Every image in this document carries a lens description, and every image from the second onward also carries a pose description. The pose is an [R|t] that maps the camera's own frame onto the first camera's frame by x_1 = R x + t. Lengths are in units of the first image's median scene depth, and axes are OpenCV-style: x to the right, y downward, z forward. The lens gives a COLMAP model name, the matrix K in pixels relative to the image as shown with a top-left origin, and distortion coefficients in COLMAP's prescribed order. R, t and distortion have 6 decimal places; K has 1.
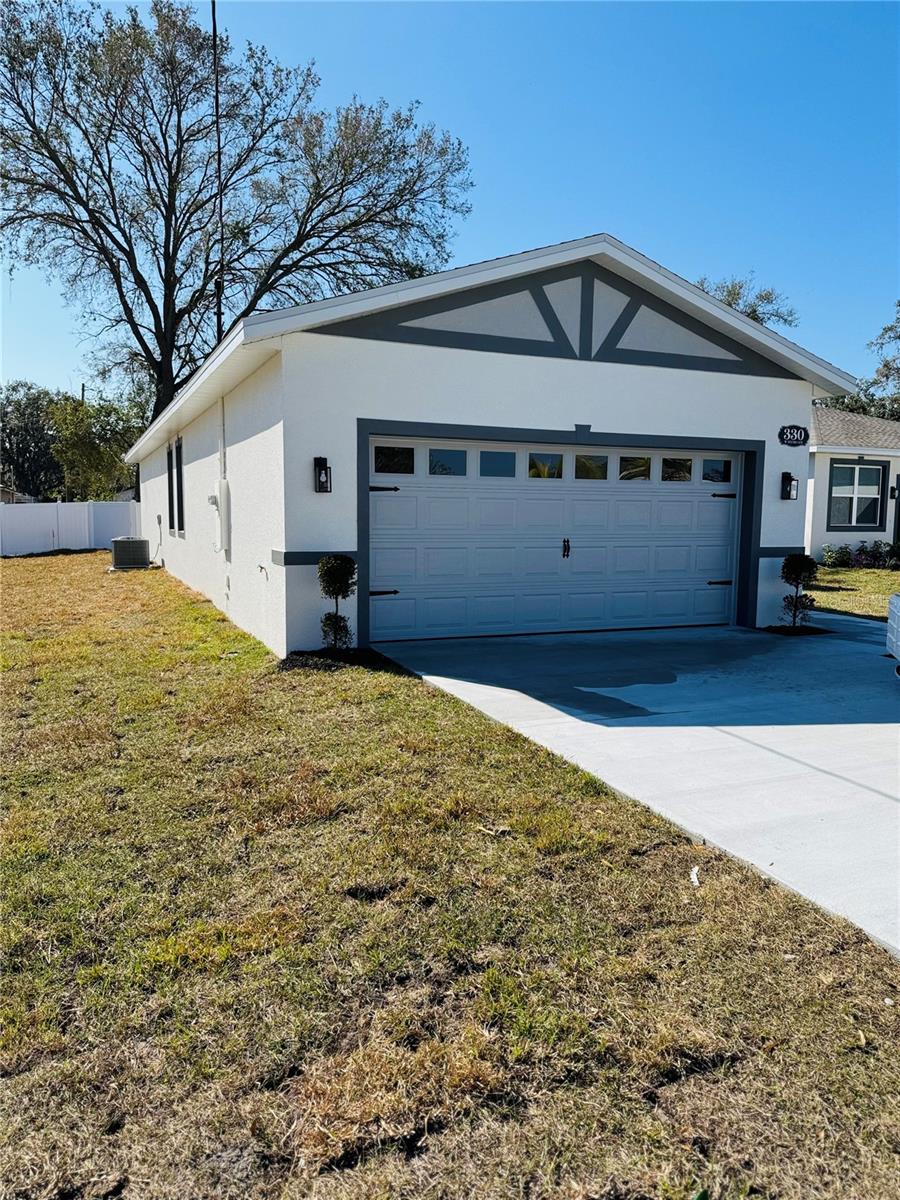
lens RADIAL K [[849.2, 0, 450.0], [0, 849.2, 600.0], [0, 0, 1]] dist [0.094361, -0.160711]
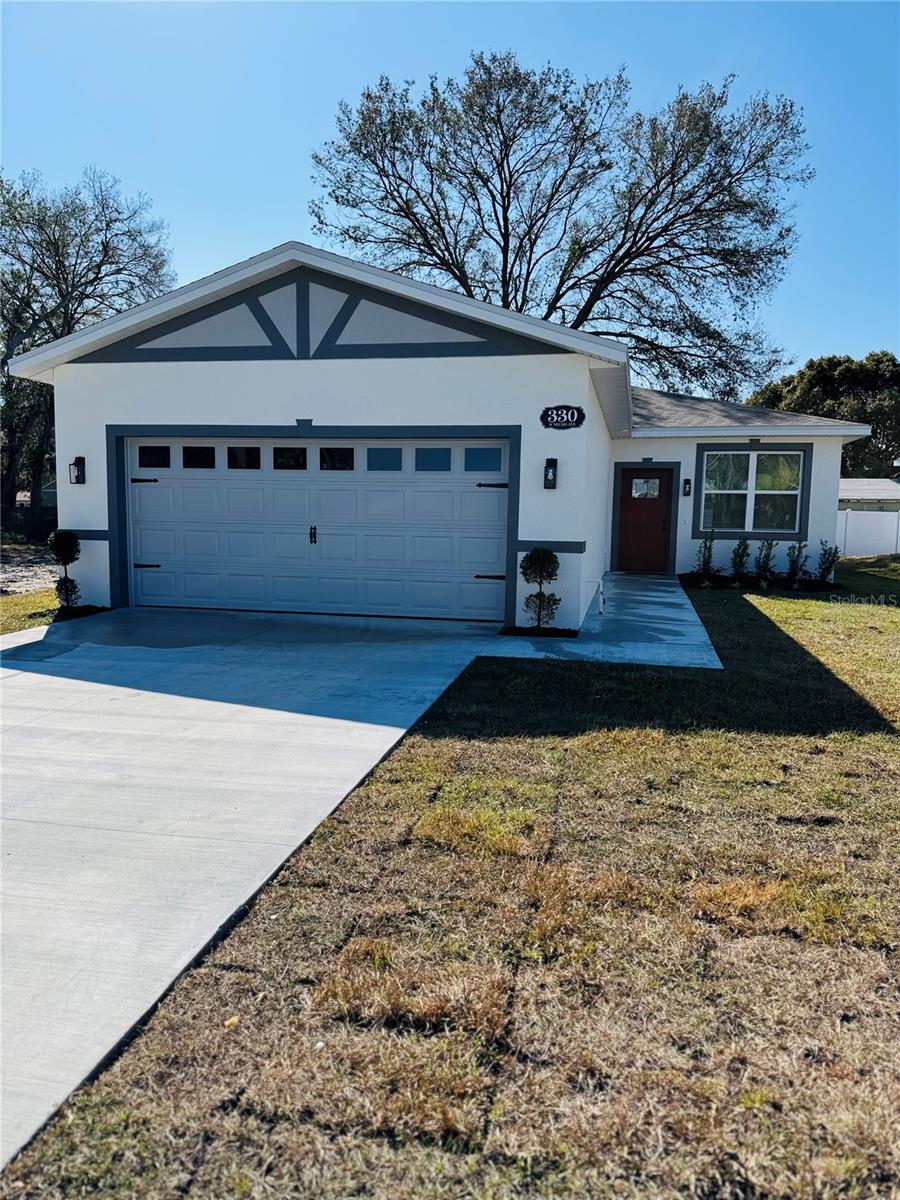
lens RADIAL K [[849.2, 0, 450.0], [0, 849.2, 600.0], [0, 0, 1]] dist [0.094361, -0.160711]
pose [[0.807131, 0.063699, -0.586926, 0.943430], [-0.068498, 0.997552, 0.014067, -0.005743], [0.586385, 0.028849, 0.809519, 0.240757]]
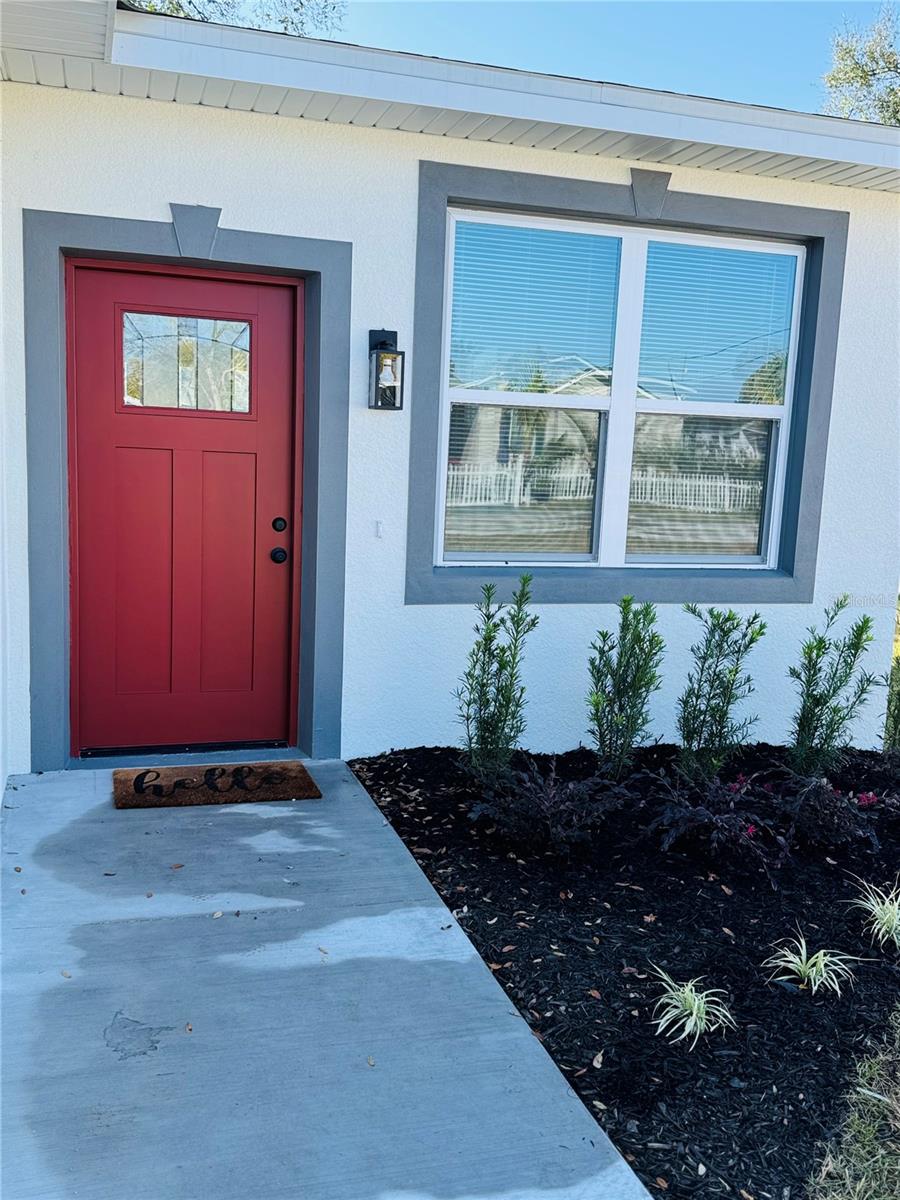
lens RADIAL K [[1108.7, 0, 450.0], [0, 1108.7, 600.0], [0, 0, 1]] dist [0.063833, -0.000186]
pose [[0.993256, 0.044406, -0.107099, 0.363700], [-0.041324, 0.998670, 0.030823, -0.162765], [0.108325, -0.026189, 0.993770, 1.481359]]
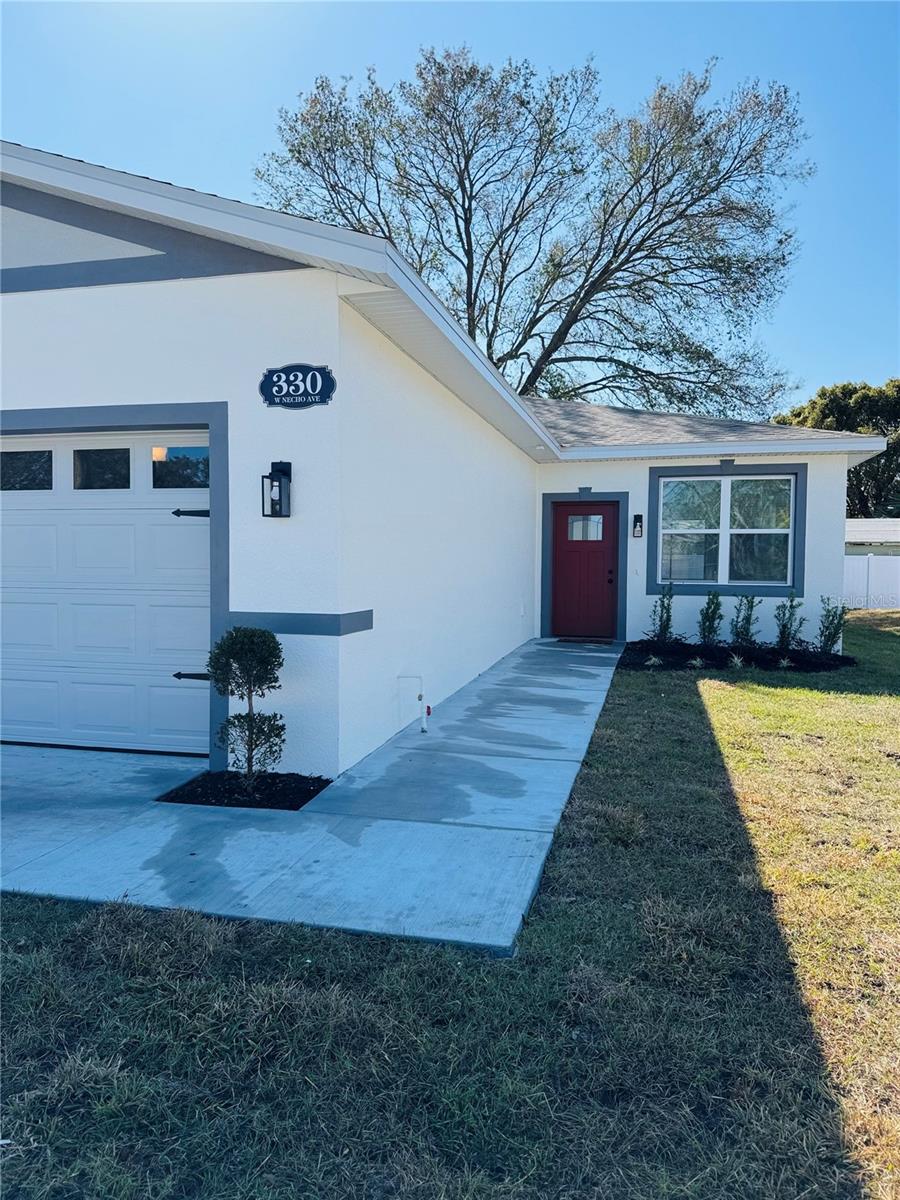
lens RADIAL K [[849.2, 0, 450.0], [0, 849.2, 600.0], [0, 0, 1]] dist [0.094361, -0.160711]
pose [[0.788734, 0.022020, -0.614340, 0.864078], [-0.060748, 0.997259, -0.042247, -0.061304], [0.611726, 0.070641, 0.787910, 0.761683]]
